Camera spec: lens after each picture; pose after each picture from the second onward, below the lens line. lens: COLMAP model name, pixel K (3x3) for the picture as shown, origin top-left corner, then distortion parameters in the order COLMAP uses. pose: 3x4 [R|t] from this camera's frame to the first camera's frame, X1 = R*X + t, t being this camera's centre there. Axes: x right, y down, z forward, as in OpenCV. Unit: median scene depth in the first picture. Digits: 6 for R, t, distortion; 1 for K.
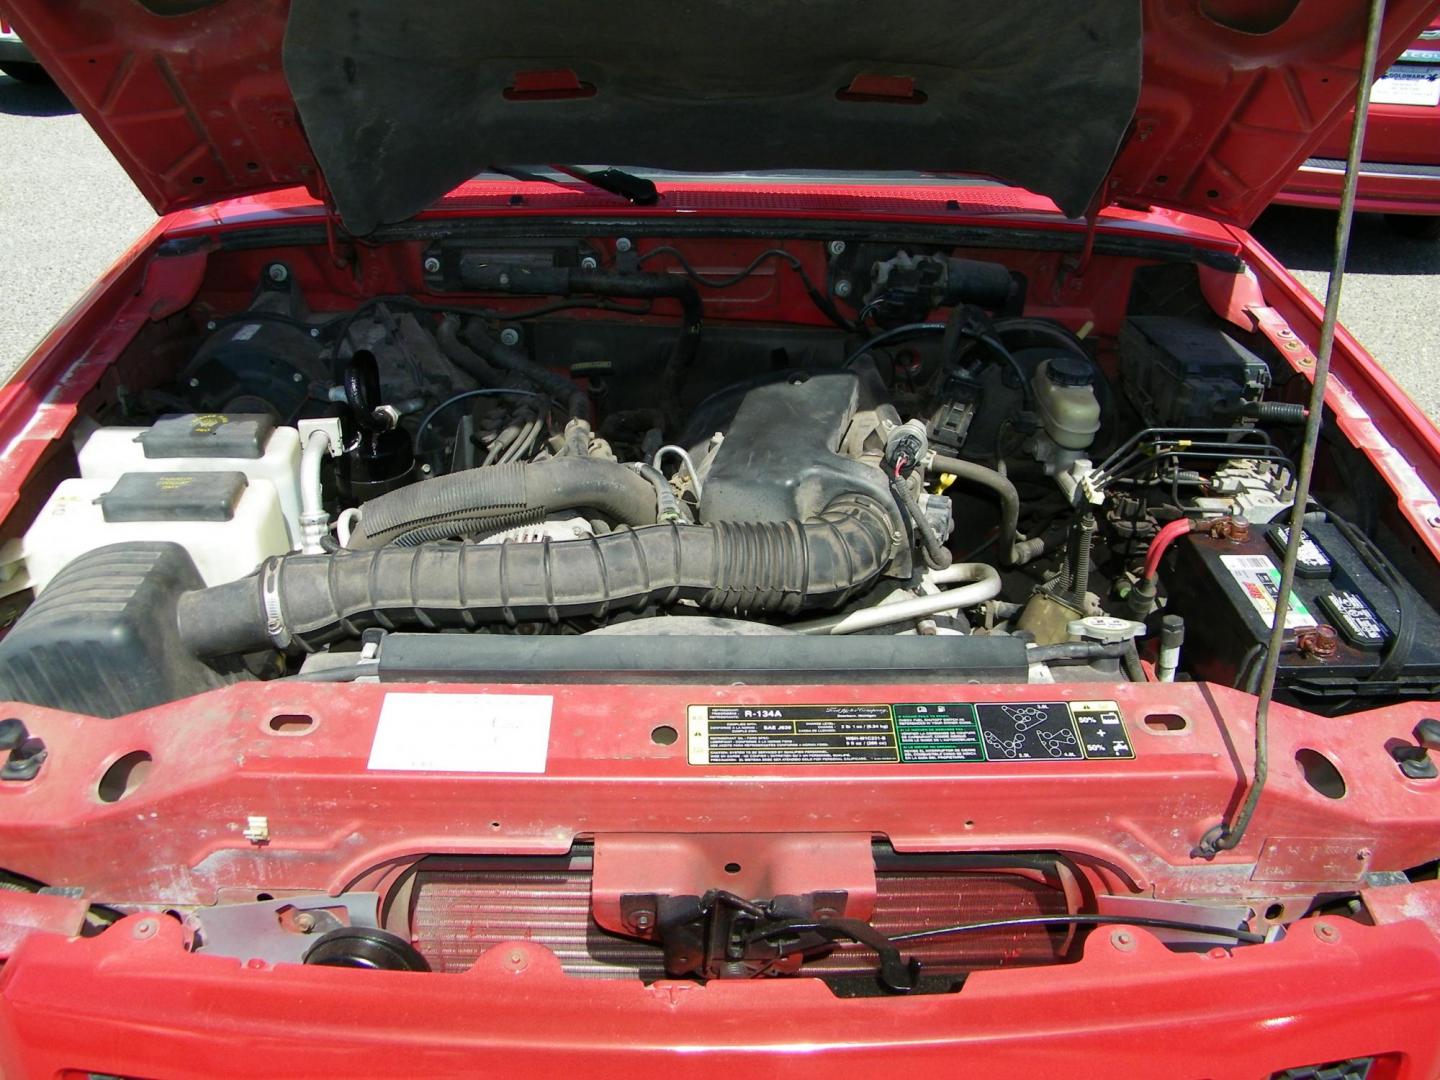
lens RADIAL K [[1216.9, 0, 710.8], [0, 1216.9, 511.6], [0, 0, 1]] dist [-0.183606, 0.153776]
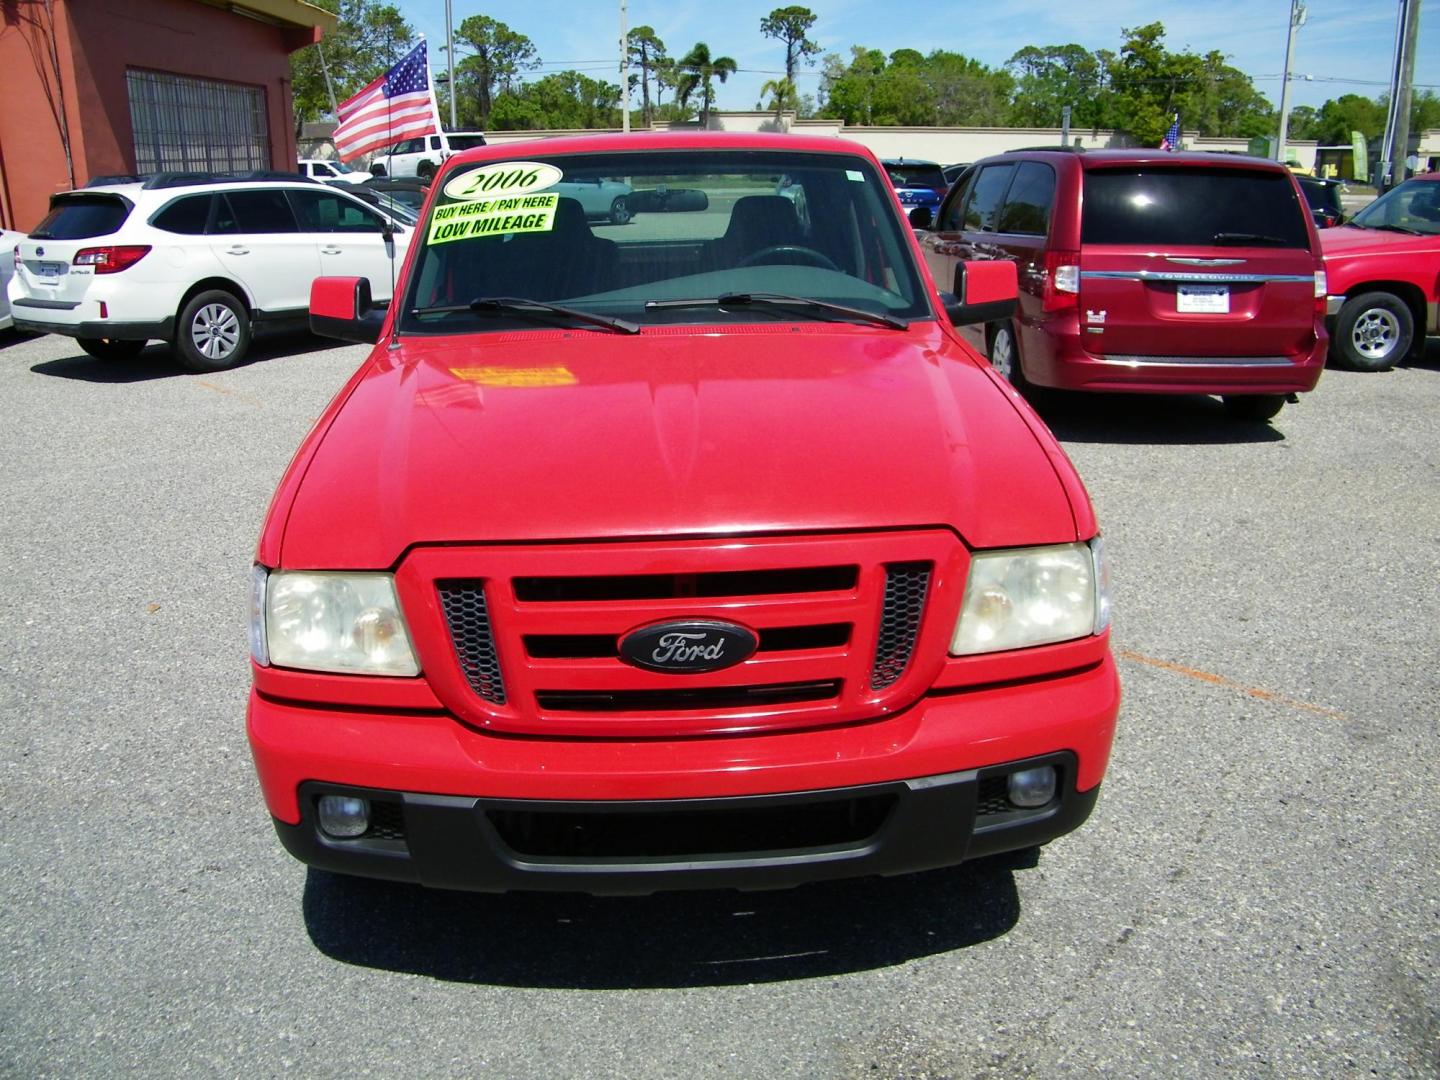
lens RADIAL K [[1216.9, 0, 728.9], [0, 1216.9, 530.7], [0, 0, 1]] dist [-0.183606, 0.153776]
pose [[0.998604, -0.046096, 0.025798, 0.059982], [0.050450, 0.977024, -0.207074, 0.556701], [-0.015660, 0.208086, 0.977985, -1.008949]]
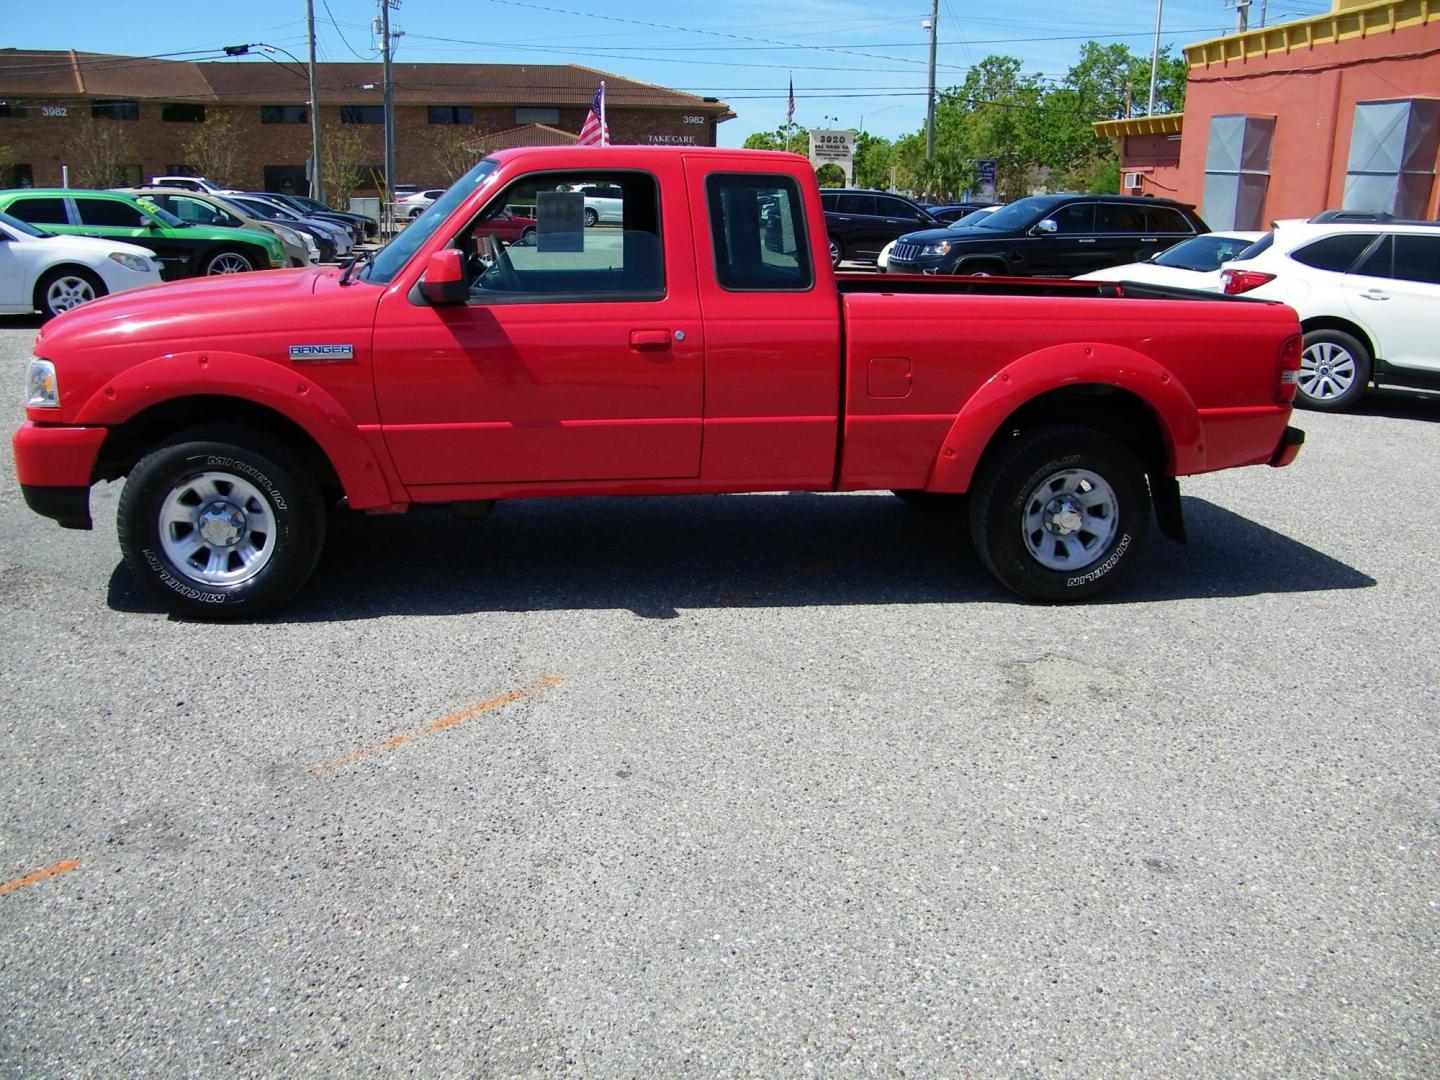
lens RADIAL K [[1216.9, 0, 709.7], [0, 1216.9, 527.3], [0, 0, 1]] dist [-0.183606, 0.153776]
pose [[0.138518, 0.241690, -0.960416, 4.589405], [-0.503689, 0.852167, 0.141804, -0.936729], [0.852708, 0.464109, 0.239777, 2.095677]]
